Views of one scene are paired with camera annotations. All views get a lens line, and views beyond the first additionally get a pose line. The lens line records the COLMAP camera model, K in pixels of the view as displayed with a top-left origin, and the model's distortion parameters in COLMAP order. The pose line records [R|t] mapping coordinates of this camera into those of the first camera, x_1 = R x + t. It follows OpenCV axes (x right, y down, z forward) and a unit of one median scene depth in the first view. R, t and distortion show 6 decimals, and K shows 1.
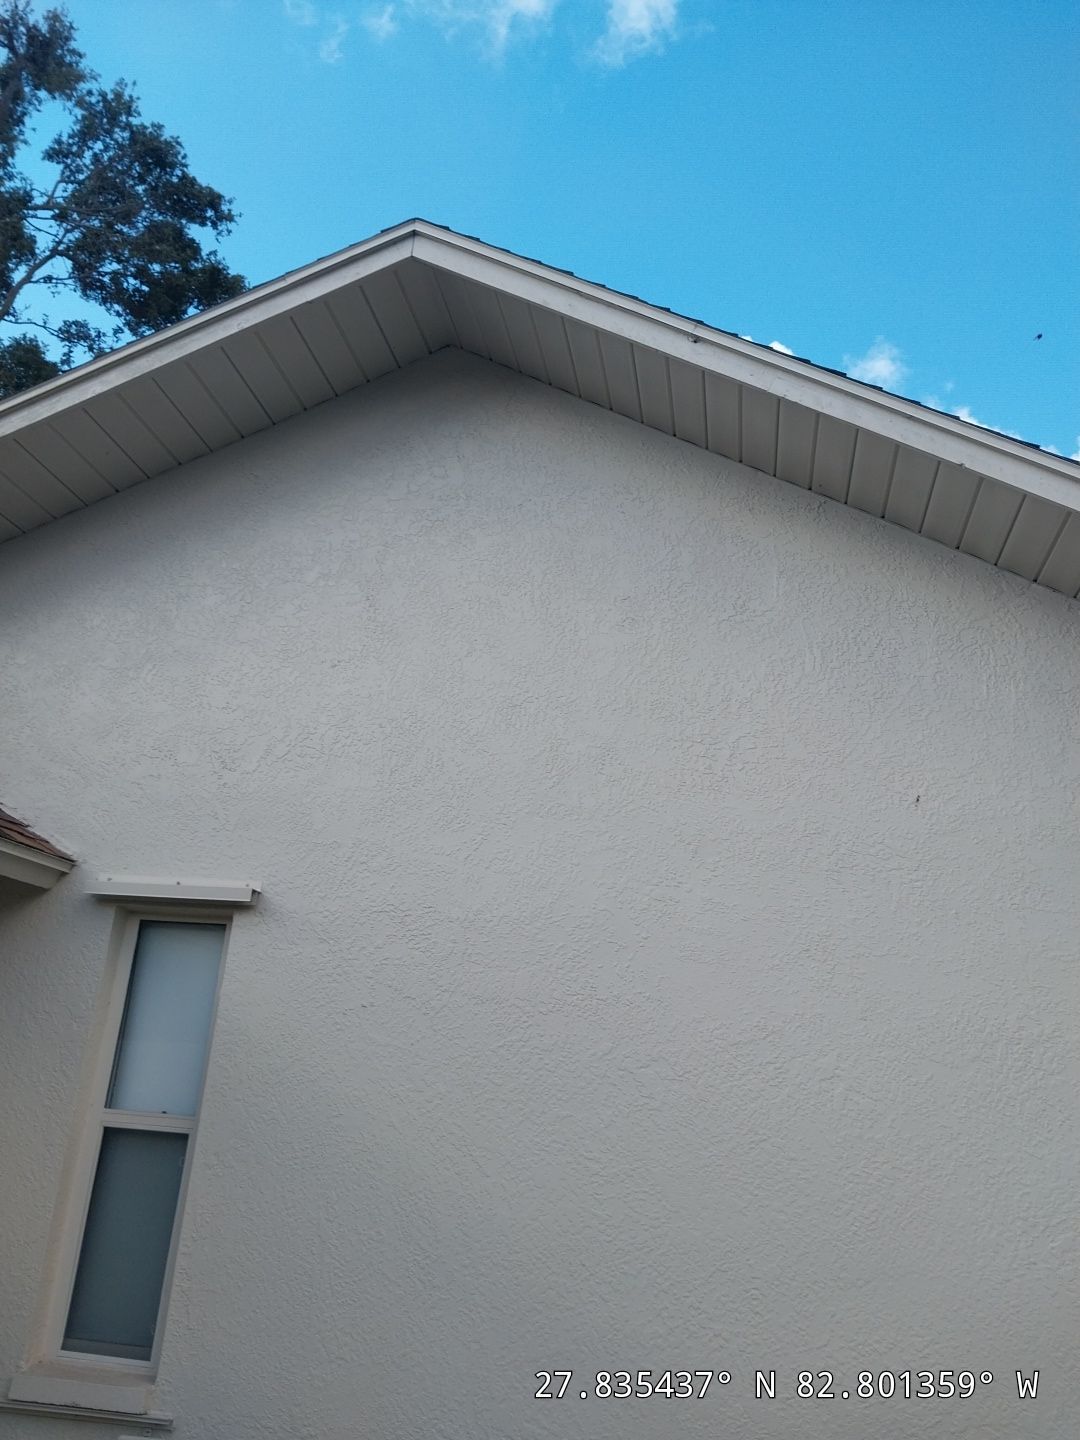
lens RADIAL K [[1141.4, 0, 571.5], [0, 1141.4, 719.1], [0, 0, 1]] dist [0.031882, -0.055022]
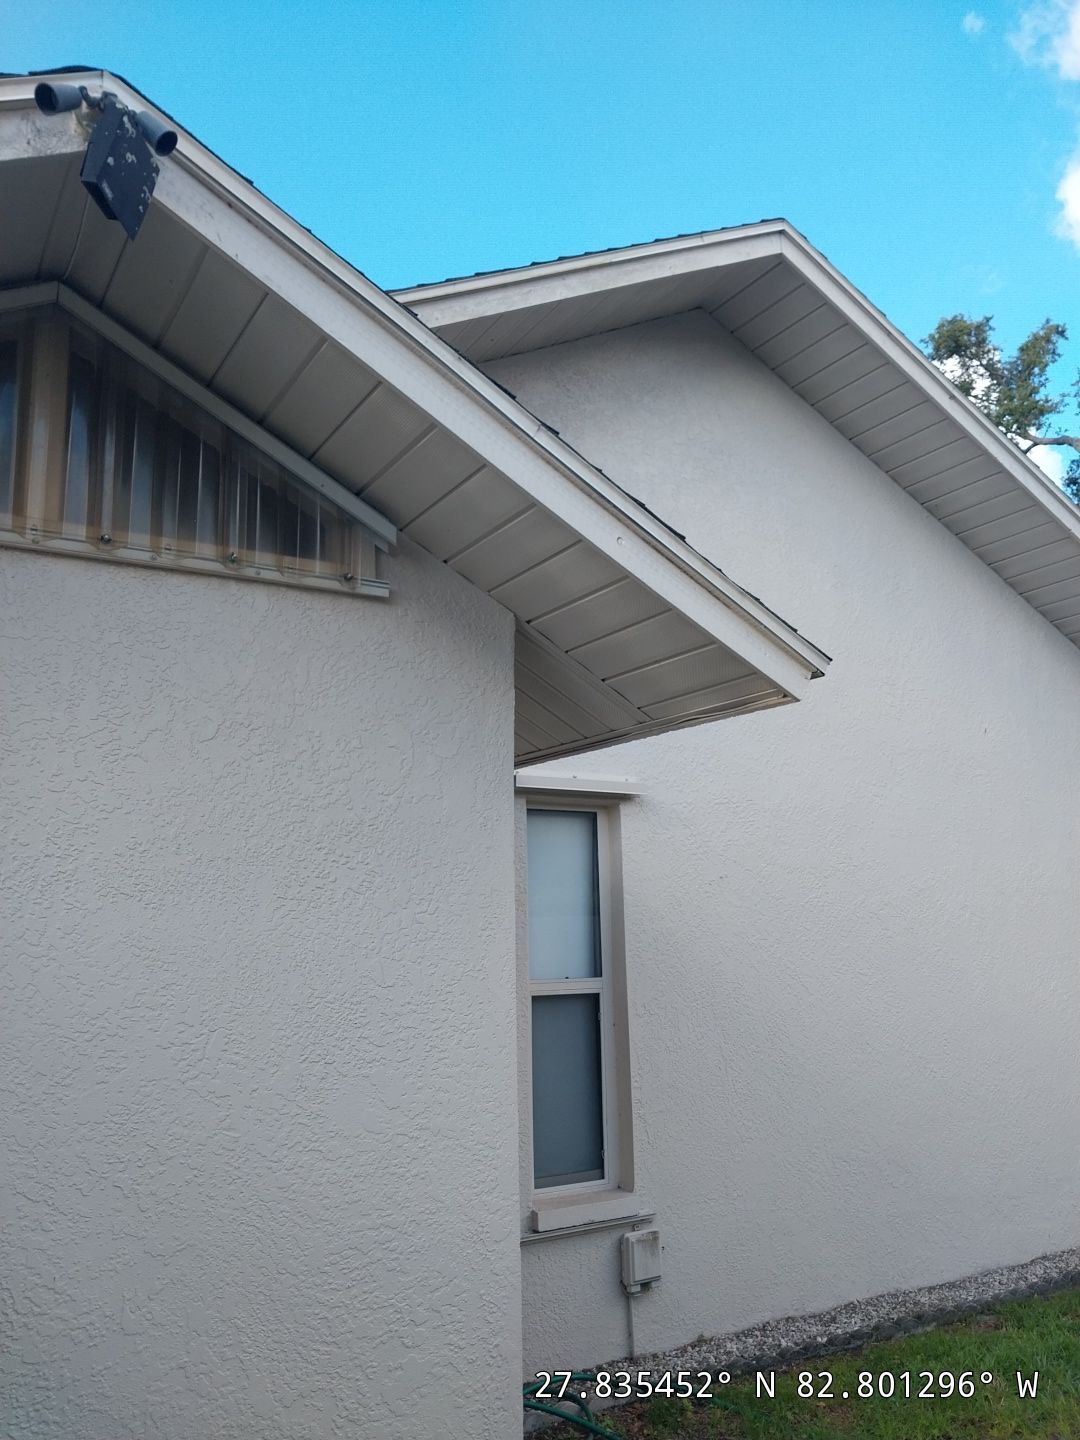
lens RADIAL K [[1141.4, 0, 549.9], [0, 1141.4, 713.2], [0, 0, 1]] dist [0.031882, -0.055022]
pose [[0.758524, 0.039557, 0.650444, -1.101942], [-0.139428, 0.984892, 0.102699, -0.029000], [-0.636554, -0.168590, 0.752580, 0.197649]]
